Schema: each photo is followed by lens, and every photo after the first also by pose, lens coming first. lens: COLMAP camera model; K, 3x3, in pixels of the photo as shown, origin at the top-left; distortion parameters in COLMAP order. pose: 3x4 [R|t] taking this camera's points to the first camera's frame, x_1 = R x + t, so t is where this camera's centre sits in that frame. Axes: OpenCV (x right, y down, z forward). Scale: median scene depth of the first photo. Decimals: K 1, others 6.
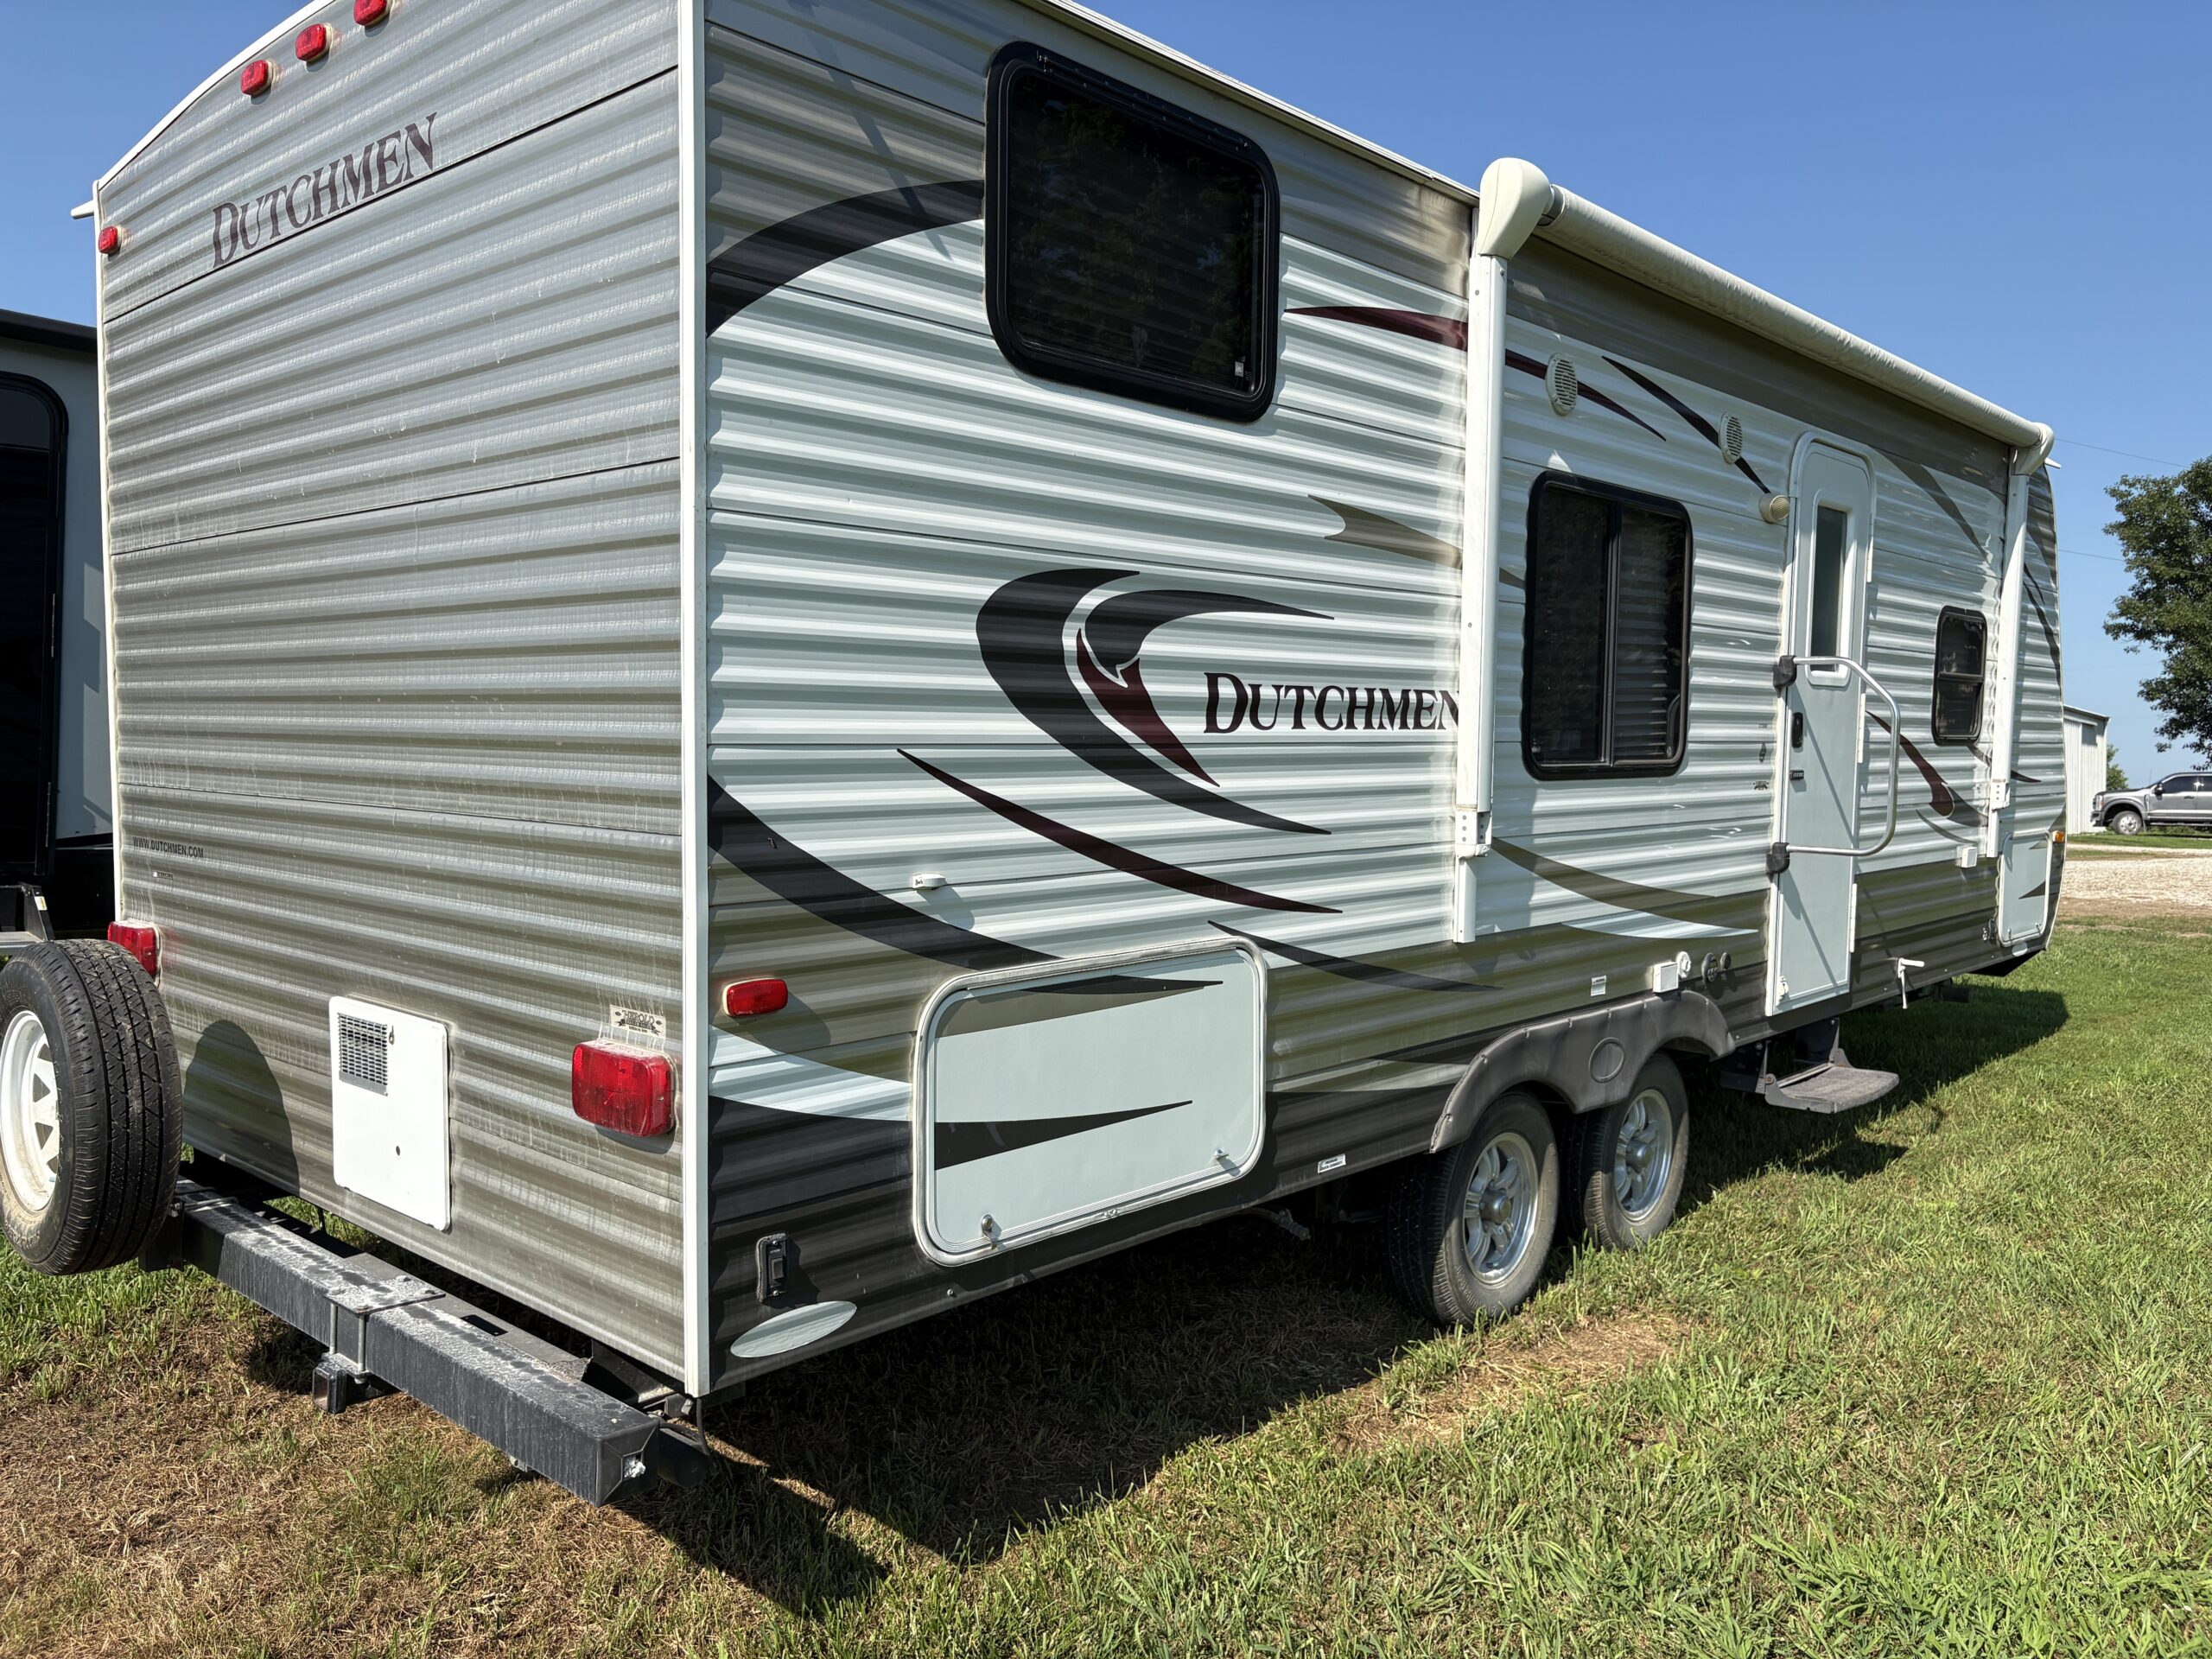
lens RADIAL K [[1700.5, 0, 1105.8], [0, 1700.5, 827.1], [0, 0, 1]] dist [0.004248, 0.001422]
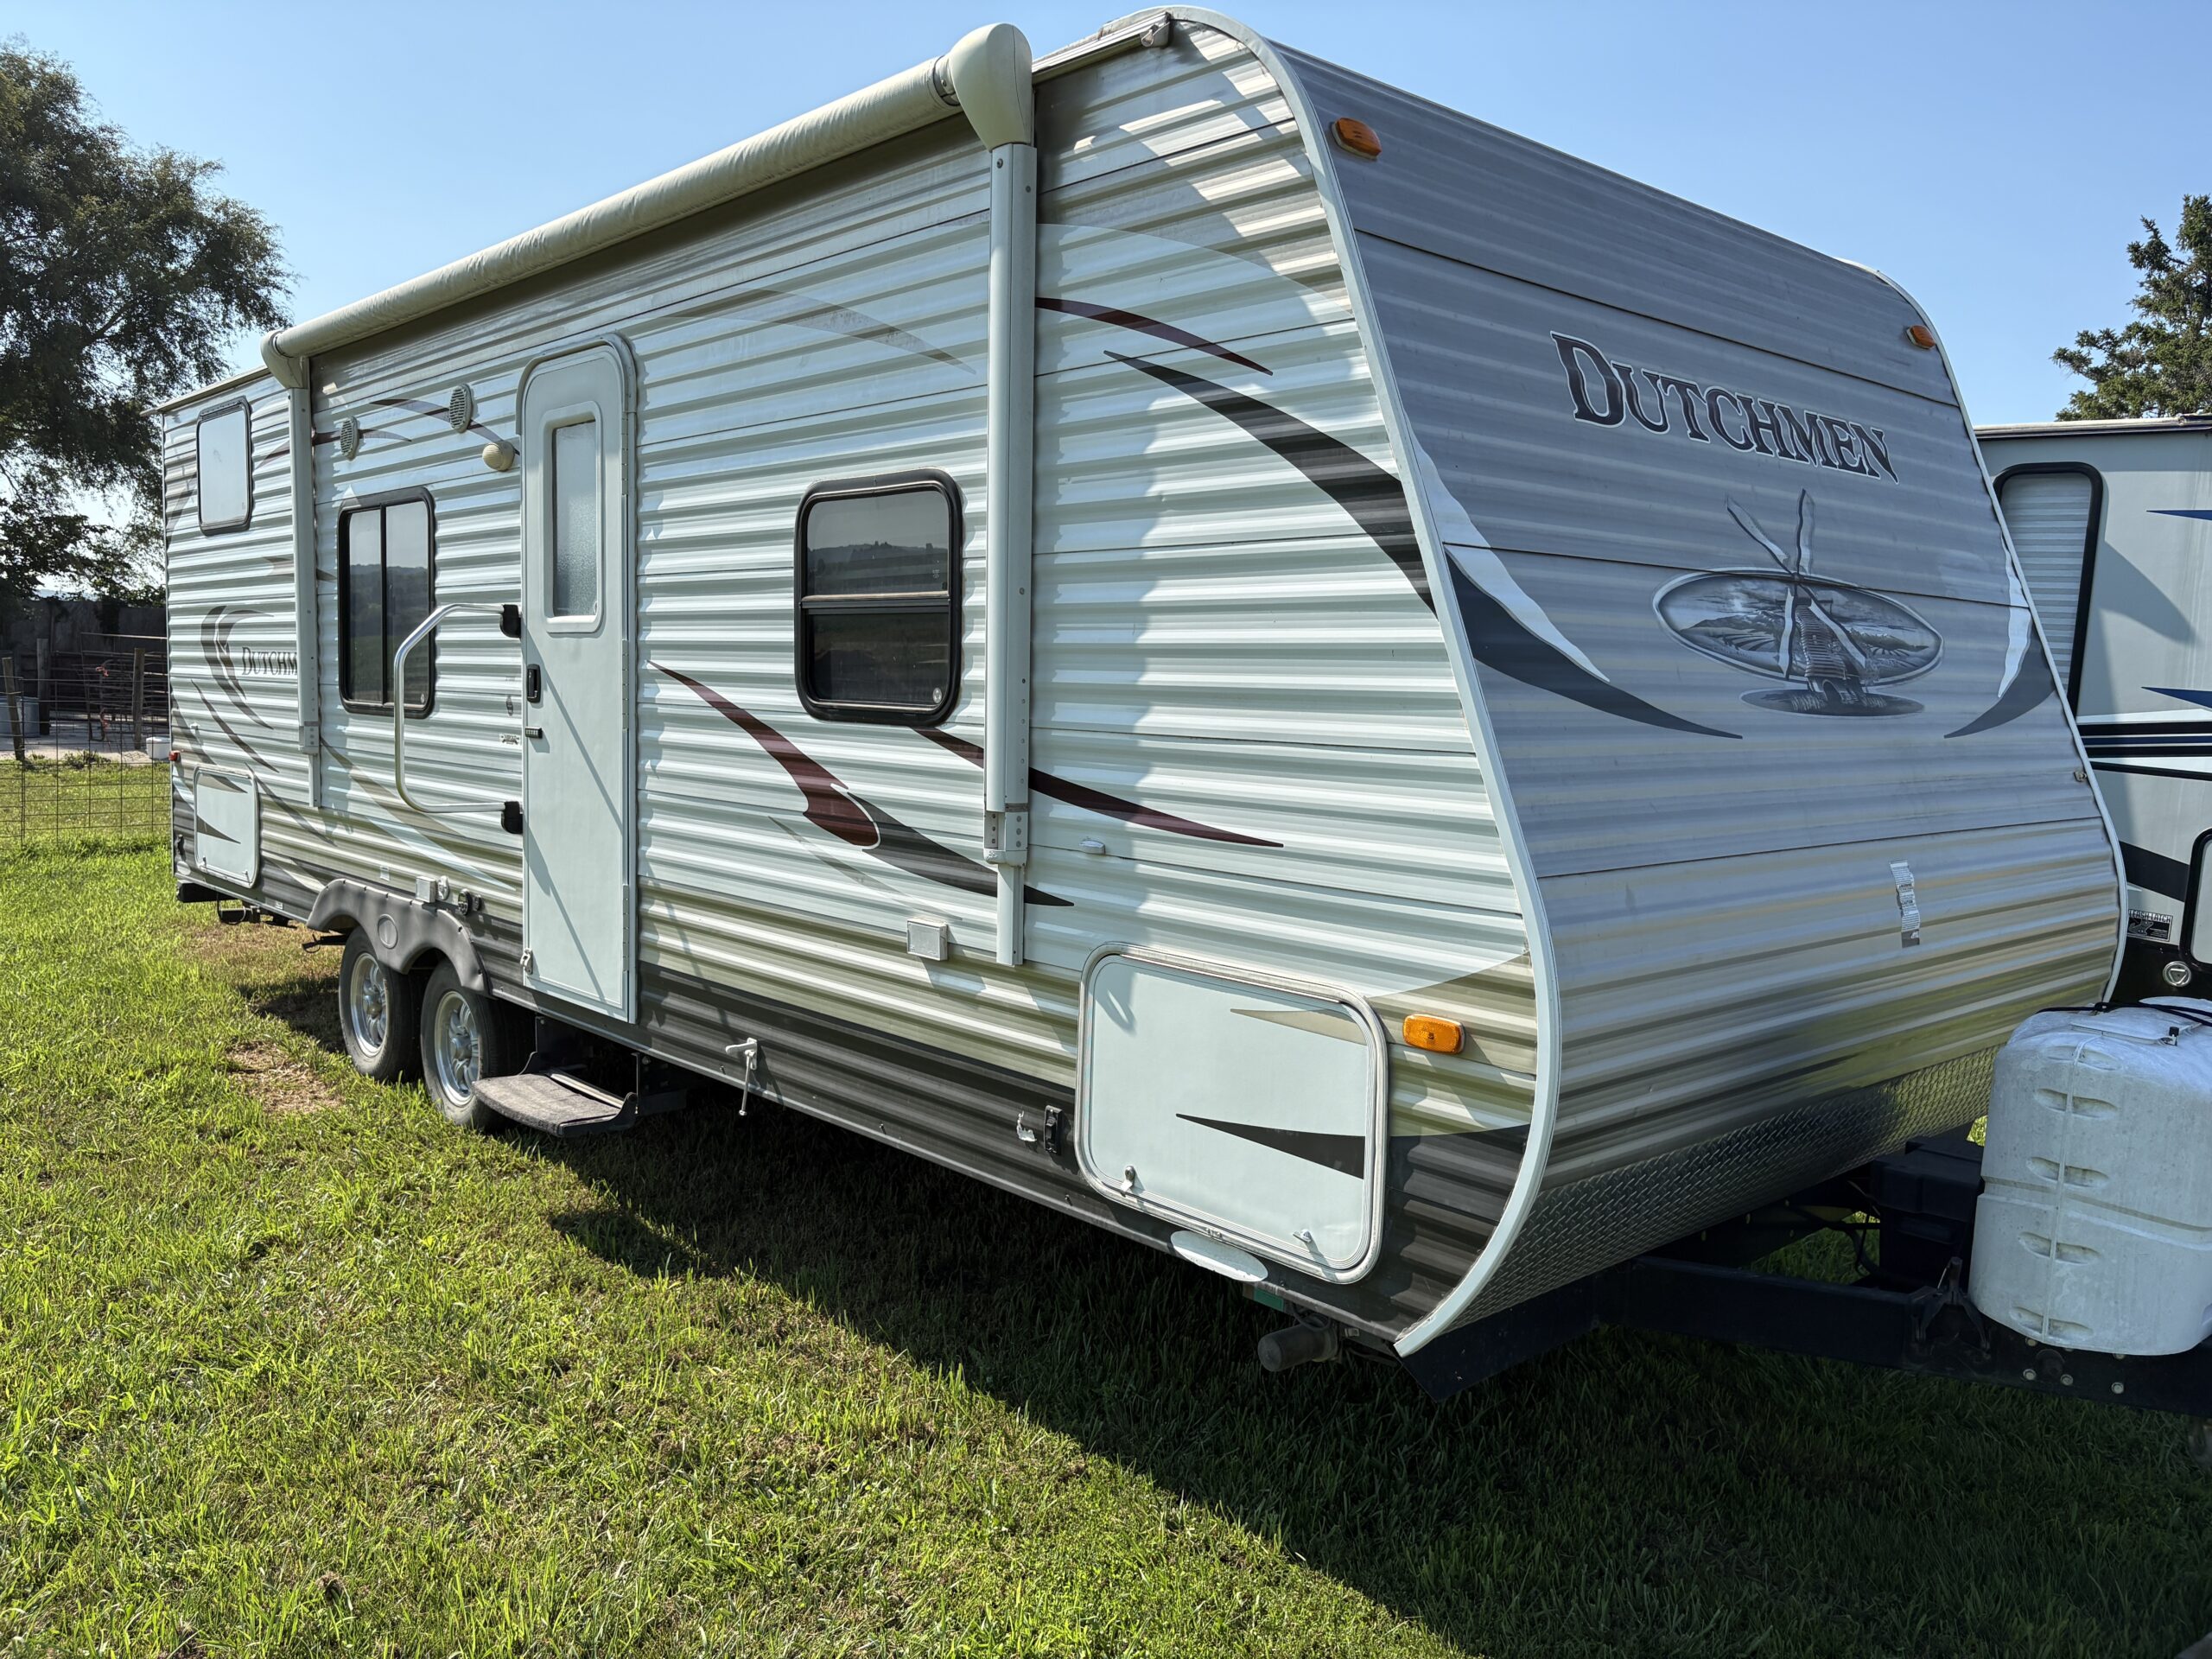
lens RADIAL K [[1700.5, 0, 1105.0], [0, 1700.5, 839.1], [0, 0, 1]] dist [0.004248, 0.001422]
pose [[-0.083350, 0.070165, -0.994047, 1.260306], [-0.097012, 0.992209, 0.078169, -0.073267], [0.991787, 0.102950, -0.075894, 1.343362]]
